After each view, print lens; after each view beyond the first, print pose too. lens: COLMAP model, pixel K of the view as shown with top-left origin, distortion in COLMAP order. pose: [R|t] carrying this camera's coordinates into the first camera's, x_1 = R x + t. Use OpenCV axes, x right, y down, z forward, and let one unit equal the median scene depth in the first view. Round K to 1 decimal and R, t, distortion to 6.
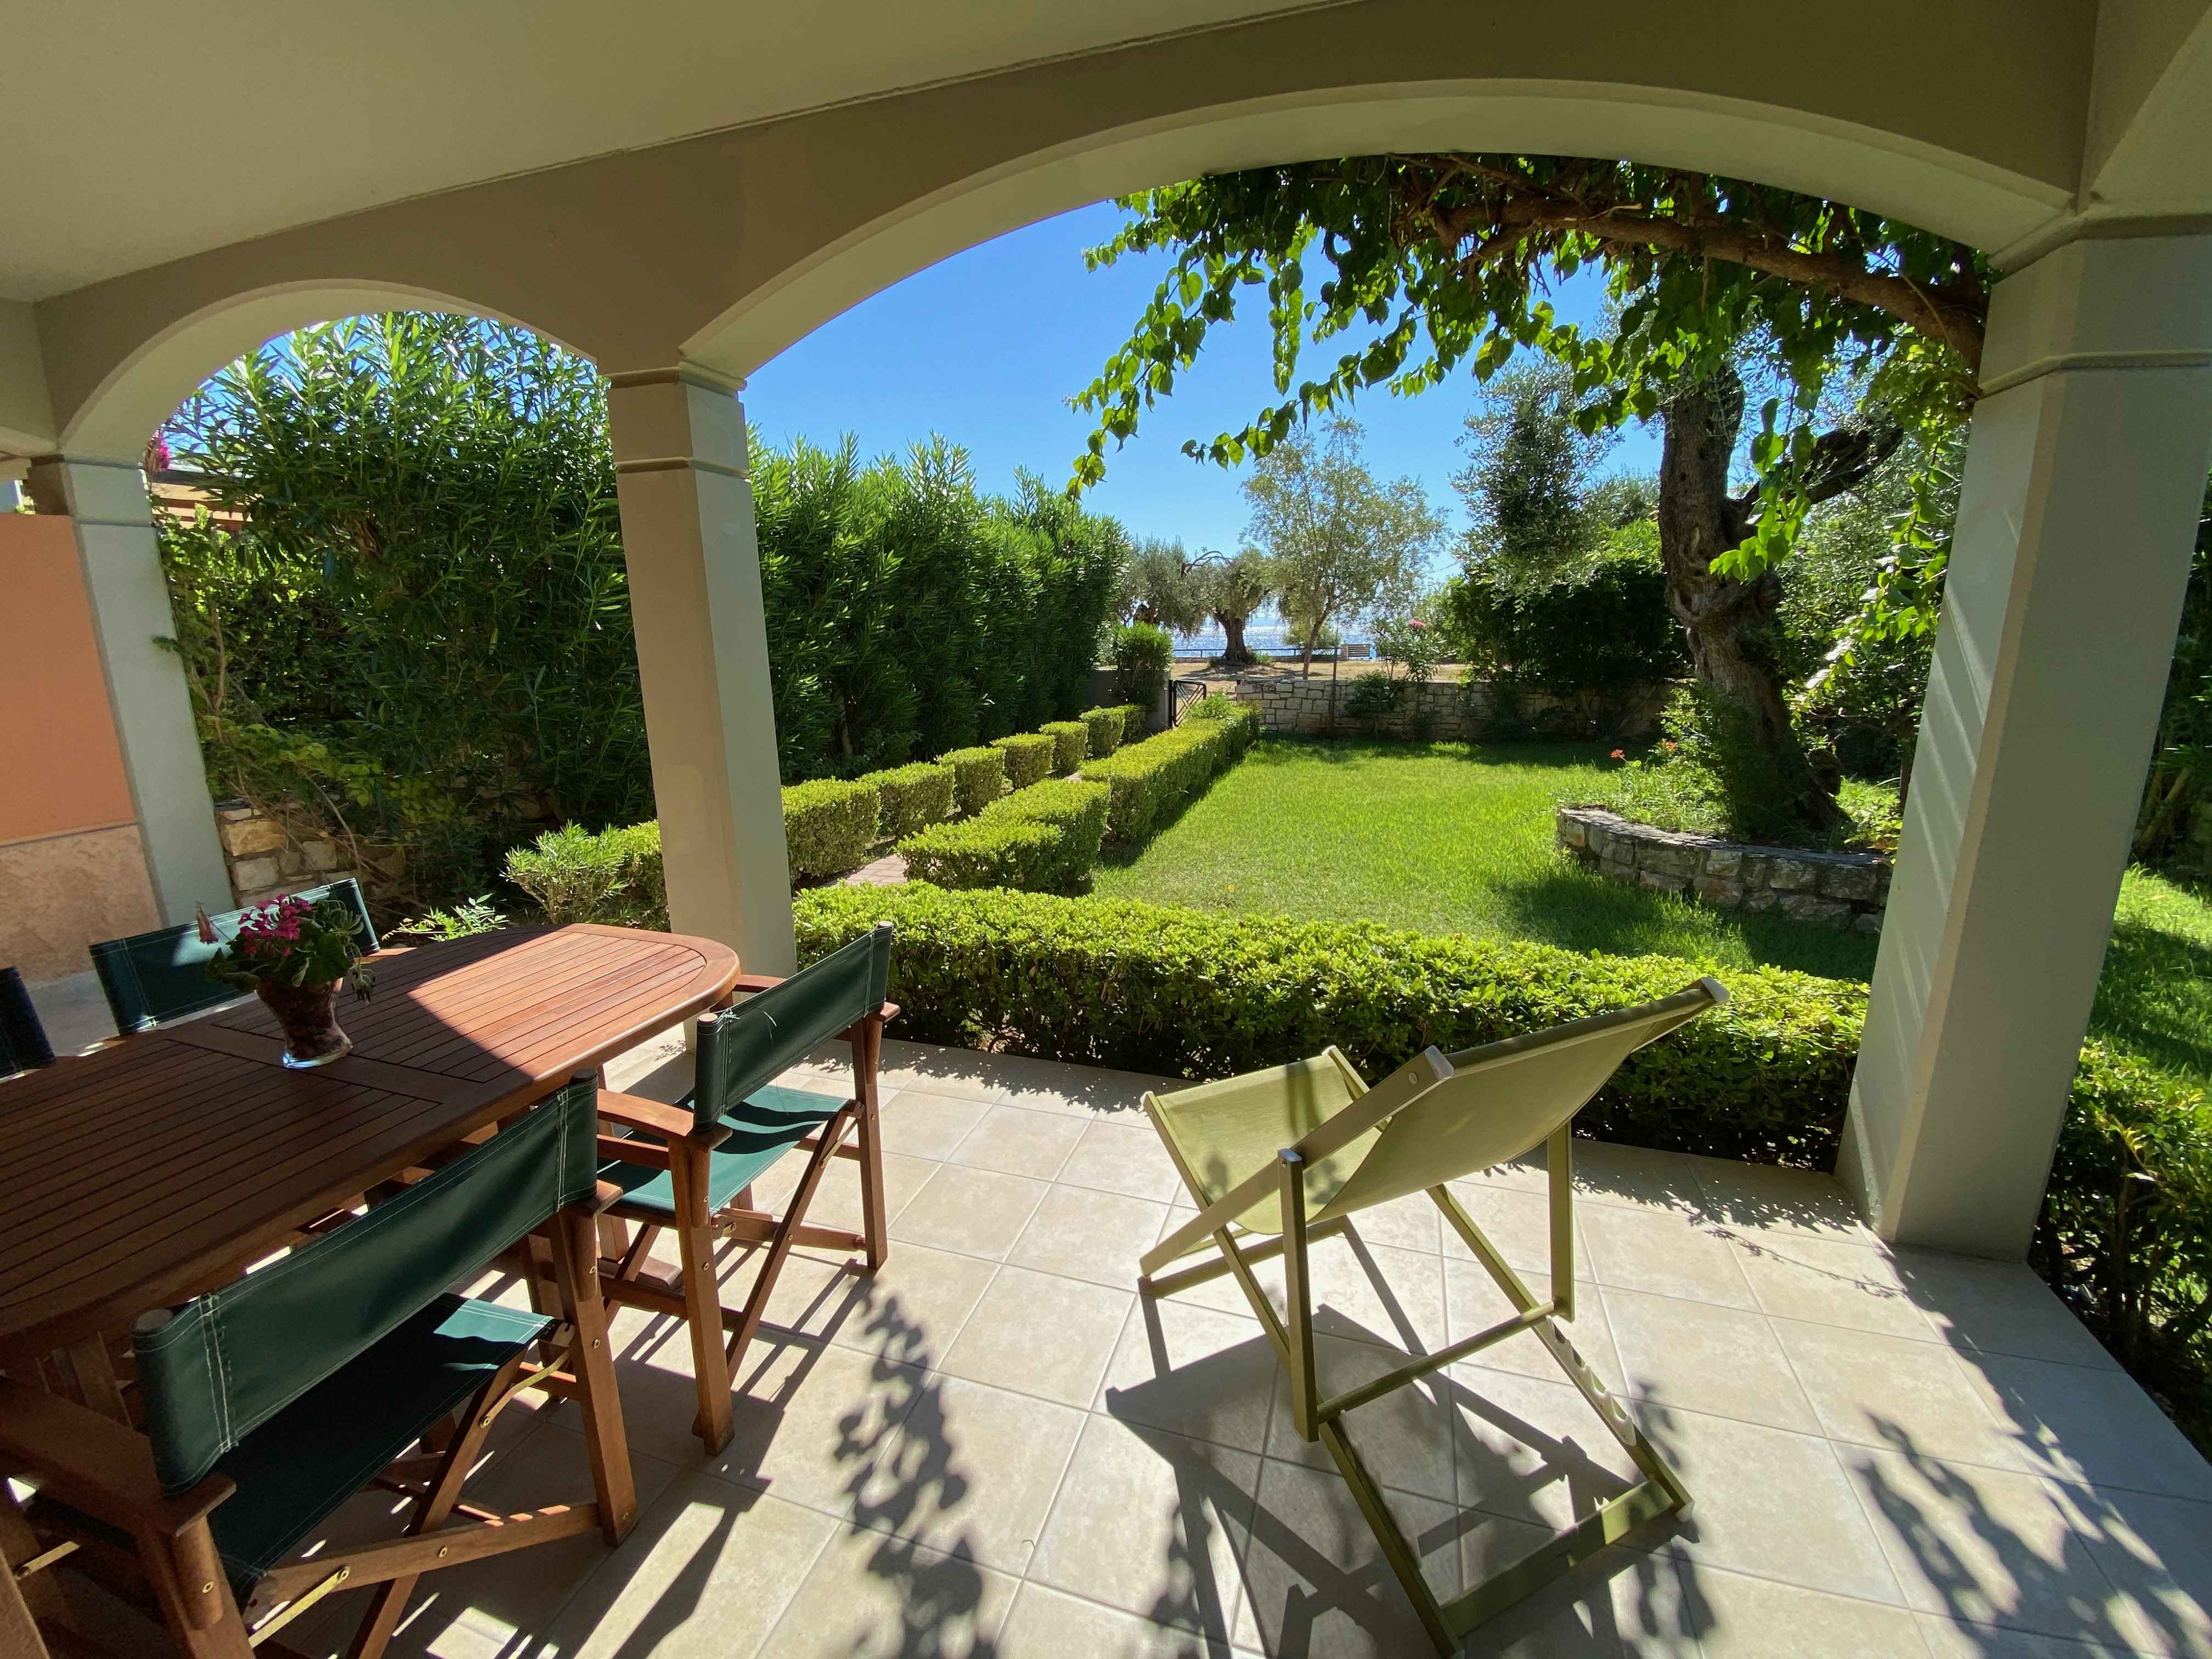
lens RADIAL K [[893.3, 0, 1106.0], [0, 893.3, 829.5], [0, 0, 1]] dist [0.007991, -0.000122]
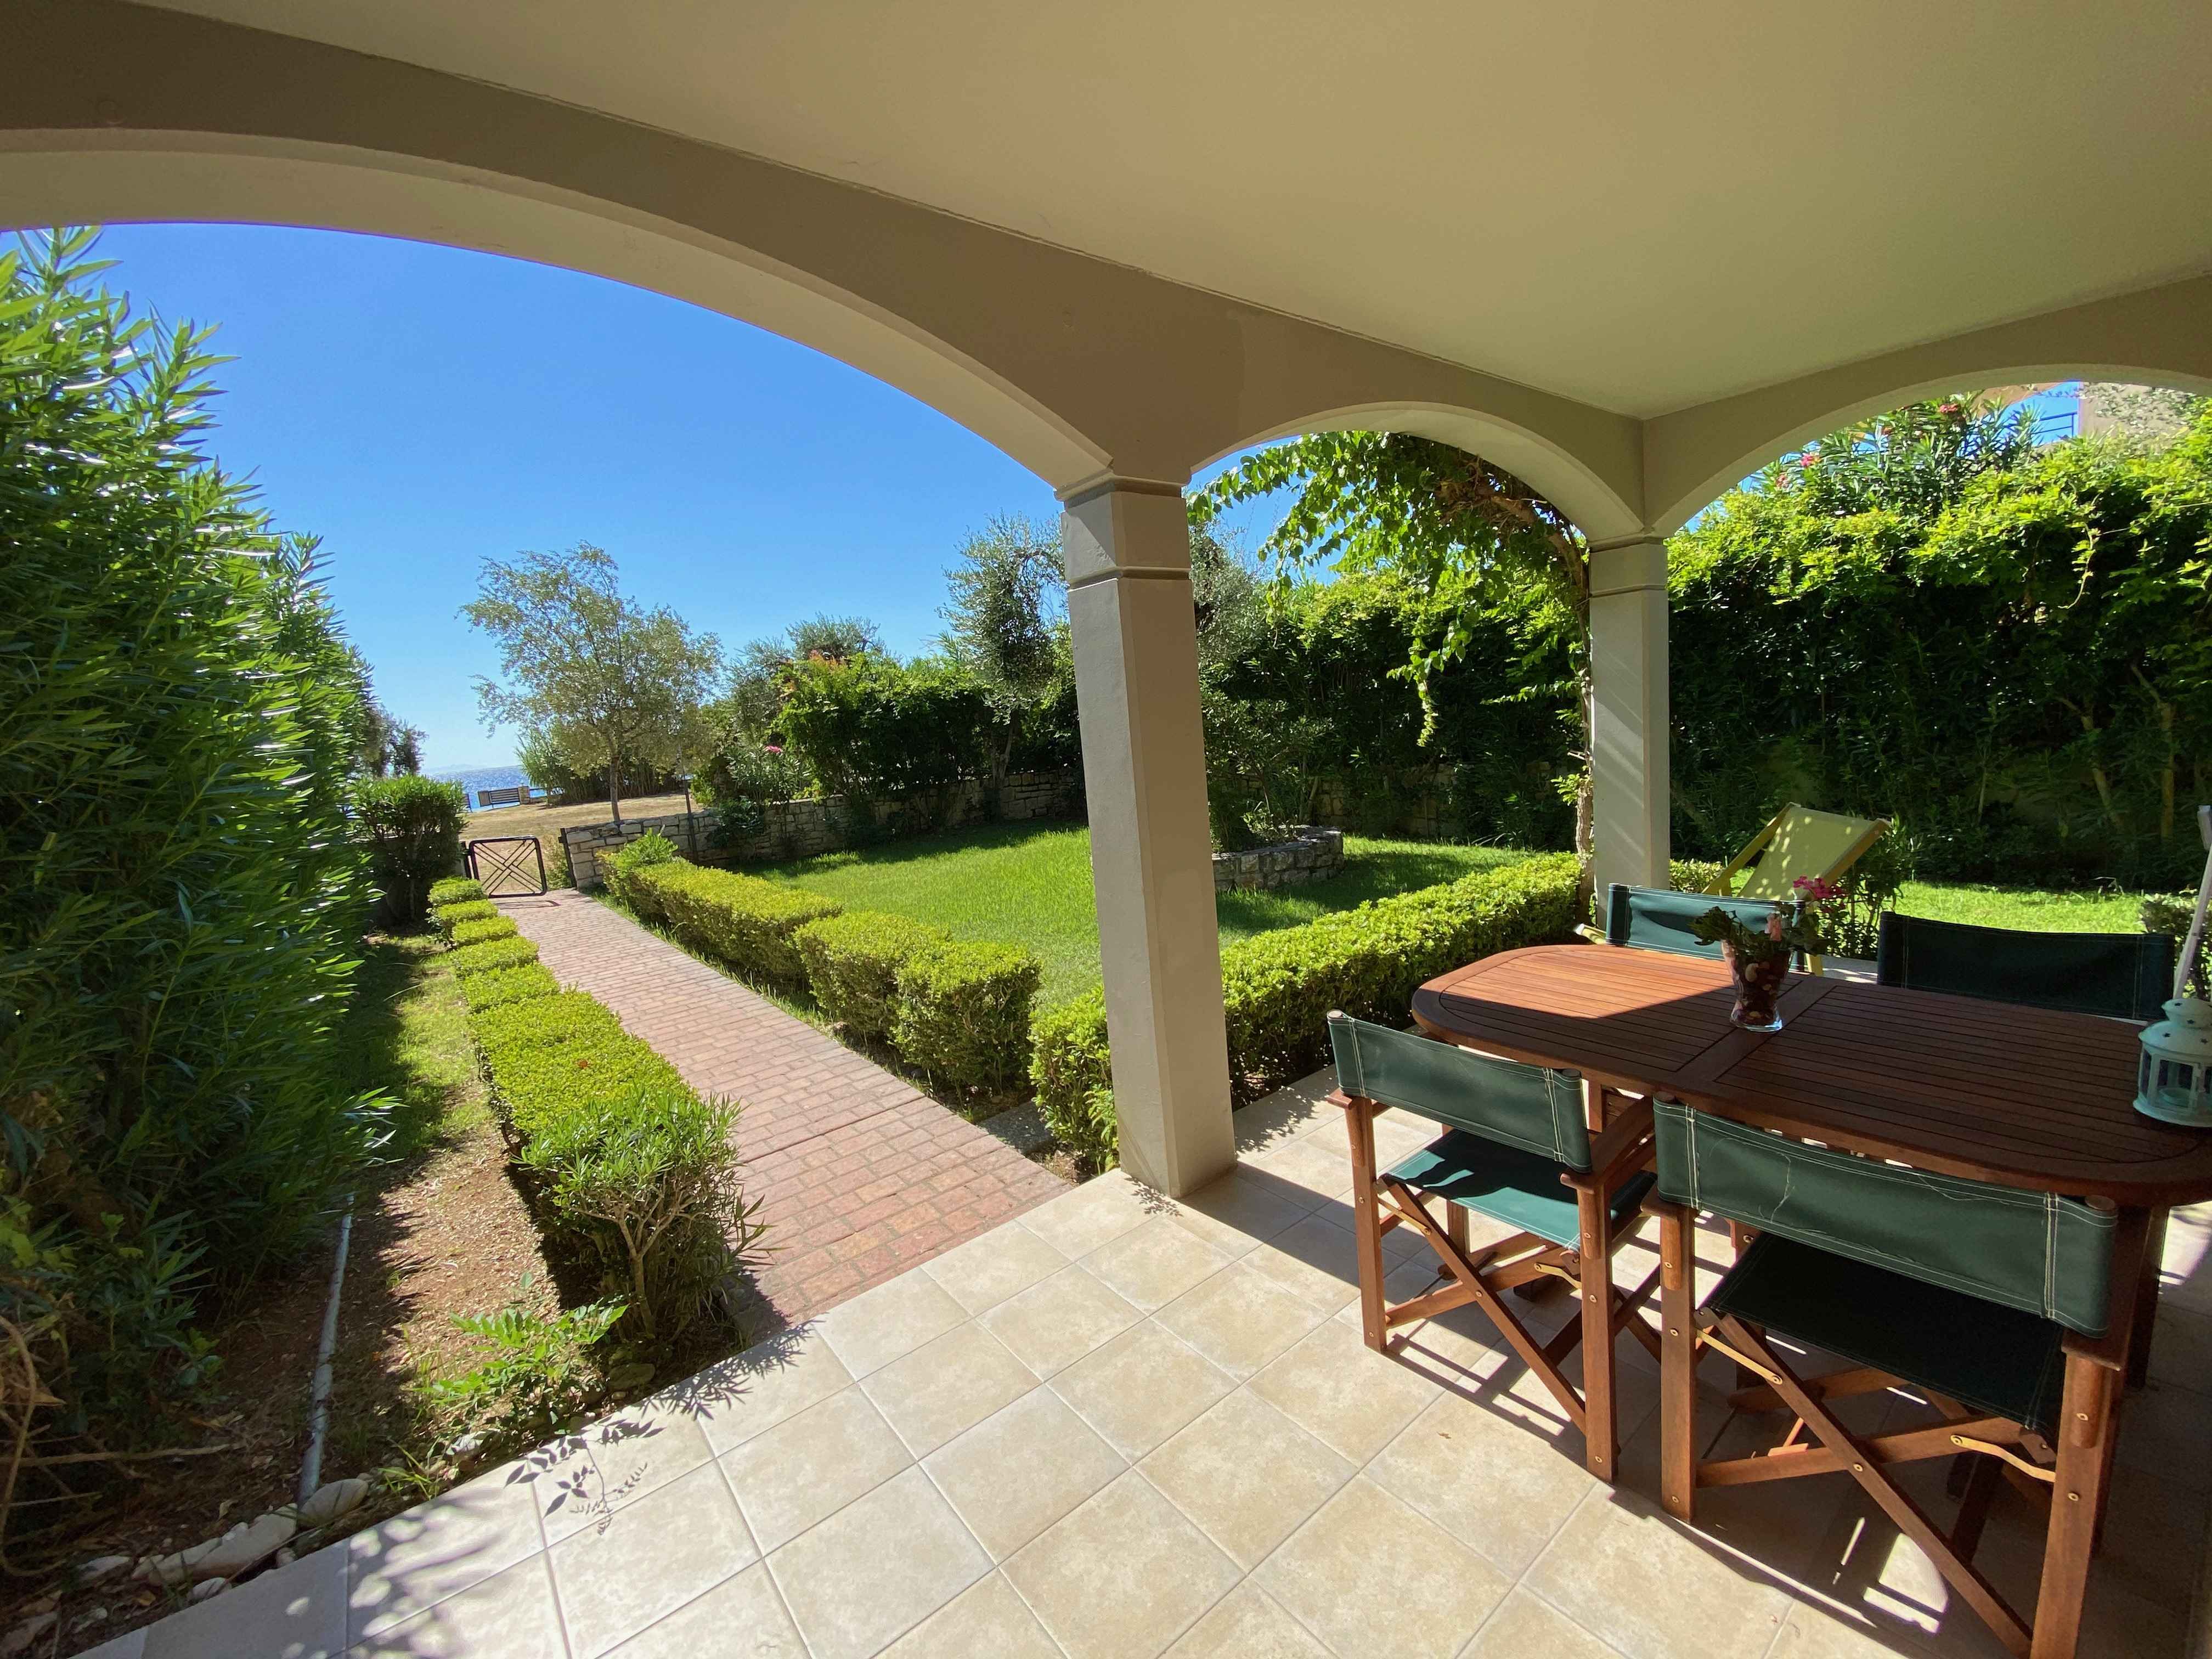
lens RADIAL K [[895.9, 0, 1115.5], [0, 895.9, 835.9], [0, 0, 1]] dist [0.001665, -0.009058]
pose [[0.551358, -0.142058, 0.822085, -0.302032], [0.256655, 0.966489, -0.005122, -0.025321], [-0.793809, 0.213817, 0.569341, 0.115720]]
